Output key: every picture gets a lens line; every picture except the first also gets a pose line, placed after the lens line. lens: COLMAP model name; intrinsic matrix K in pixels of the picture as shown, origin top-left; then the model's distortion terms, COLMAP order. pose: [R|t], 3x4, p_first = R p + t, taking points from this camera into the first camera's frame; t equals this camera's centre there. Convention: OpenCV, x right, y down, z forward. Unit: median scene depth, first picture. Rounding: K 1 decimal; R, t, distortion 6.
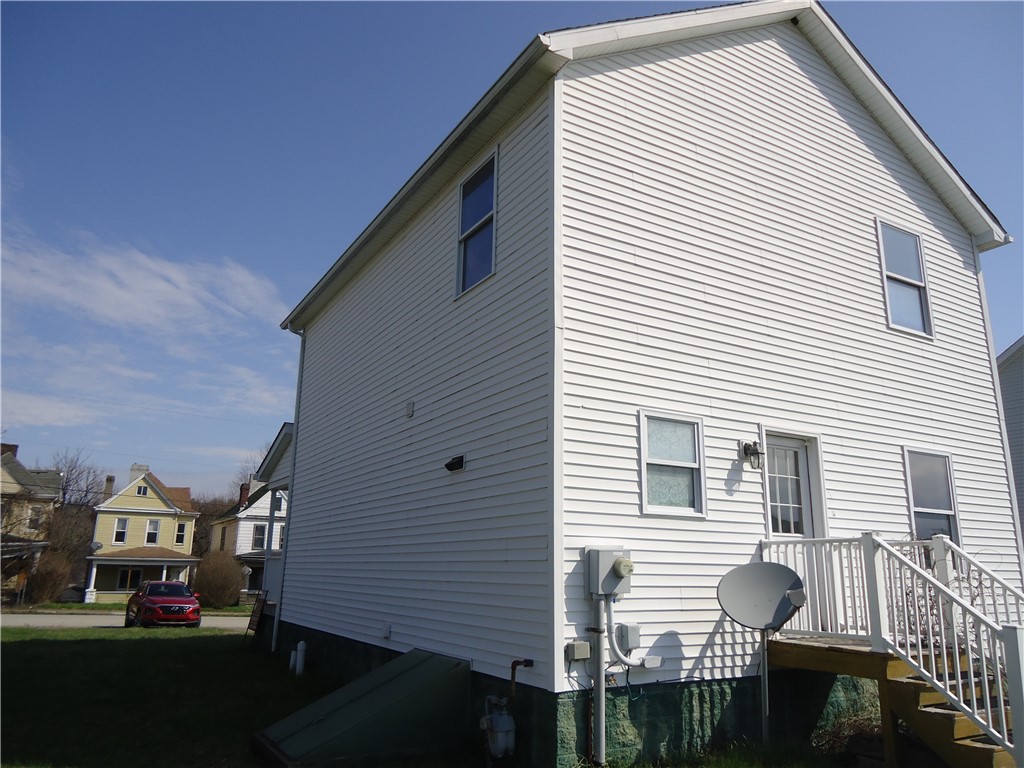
lens RADIAL K [[743.9, 0, 512.1], [0, 743.9, 386.0], [0, 0, 1]] dist [-0.006622, -0.002287]
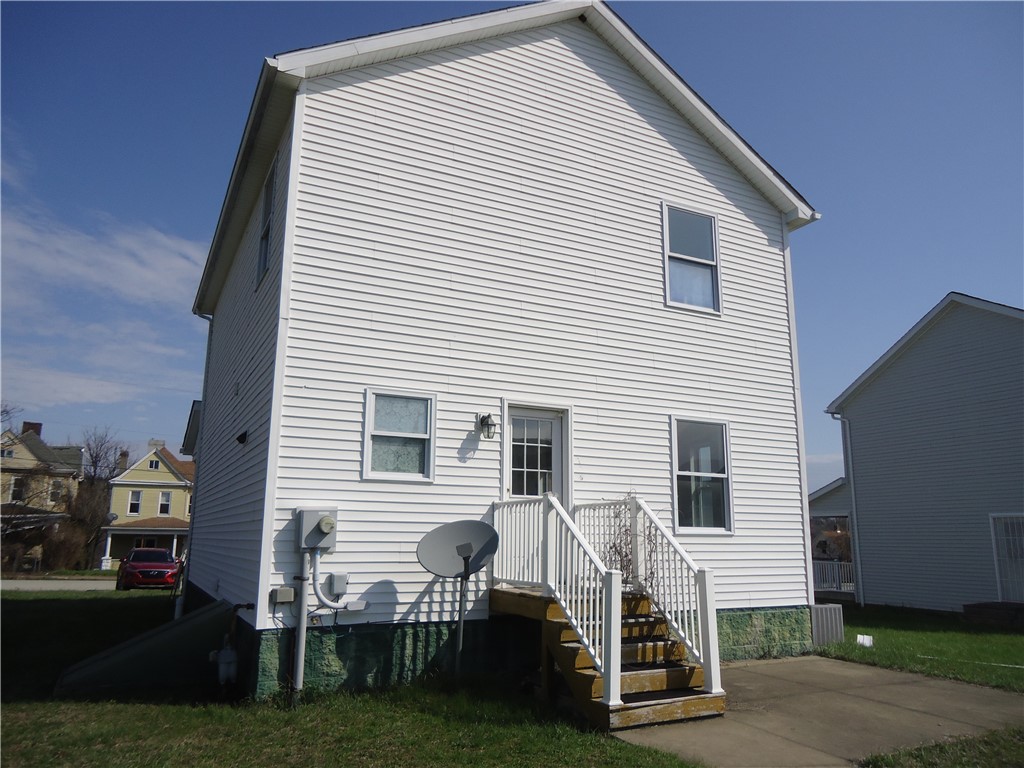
lens RADIAL K [[749.2, 0, 520.7], [0, 749.2, 383.6], [0, 0, 1]] dist [-0.009546, -0.004164]
pose [[0.998760, -0.017060, -0.046761, 0.382756], [0.018842, 0.999102, 0.037938, -0.011862], [0.046072, -0.038772, 0.998185, -0.109685]]
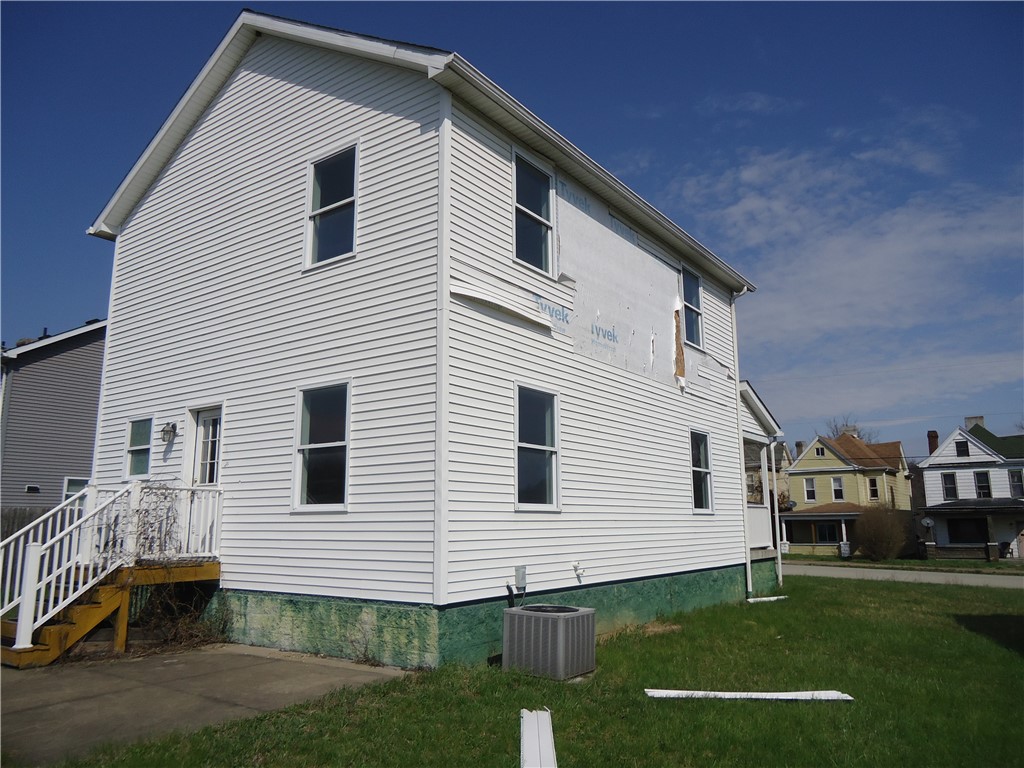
lens RADIAL K [[743.9, 0, 512.1], [0, 743.9, 386.0], [0, 0, 1]] dist [-0.006622, -0.002287]
pose [[0.411643, -0.183789, -0.892621, 1.672919], [0.231976, 0.968323, -0.092397, 0.259448], [0.881327, -0.169031, 0.441238, 0.862891]]
